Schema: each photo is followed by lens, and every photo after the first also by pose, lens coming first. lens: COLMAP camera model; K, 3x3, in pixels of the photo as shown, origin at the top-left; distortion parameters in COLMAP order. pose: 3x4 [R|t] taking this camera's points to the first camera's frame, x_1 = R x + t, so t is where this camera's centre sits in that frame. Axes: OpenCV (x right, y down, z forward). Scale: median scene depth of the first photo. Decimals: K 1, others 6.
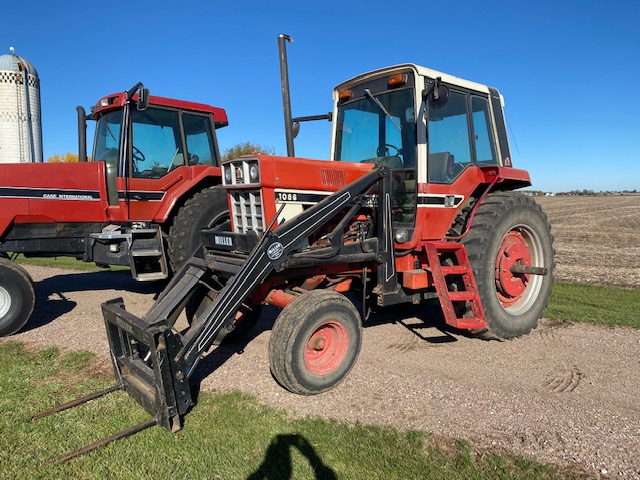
lens RADIAL K [[499.9, 0, 320.0], [0, 499.9, 240.0], [0, 0, 1]] dist [0.030667, -0.014106]
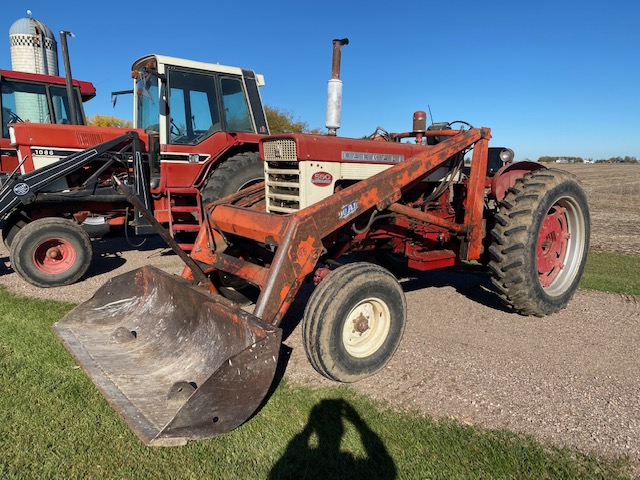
lens RADIAL K [[499.9, 0, 320.0], [0, 499.9, 240.0], [0, 0, 1]] dist [0.030667, -0.014106]
pose [[0.997998, 0.021640, -0.059435, 0.523169], [-0.017413, 0.997343, 0.070737, 0.030143], [0.060808, -0.069561, 0.995723, -0.250329]]
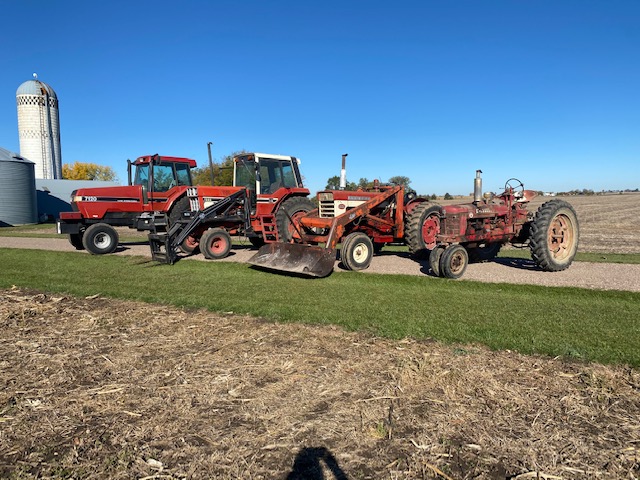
lens RADIAL K [[499.9, 0, 320.0], [0, 499.9, 240.0], [0, 0, 1]] dist [0.030667, -0.014106]
pose [[0.999895, -0.012473, -0.007367, 0.423348], [0.012430, 0.999905, -0.005955, 0.124130], [0.007441, 0.005863, 0.999955, -1.360863]]
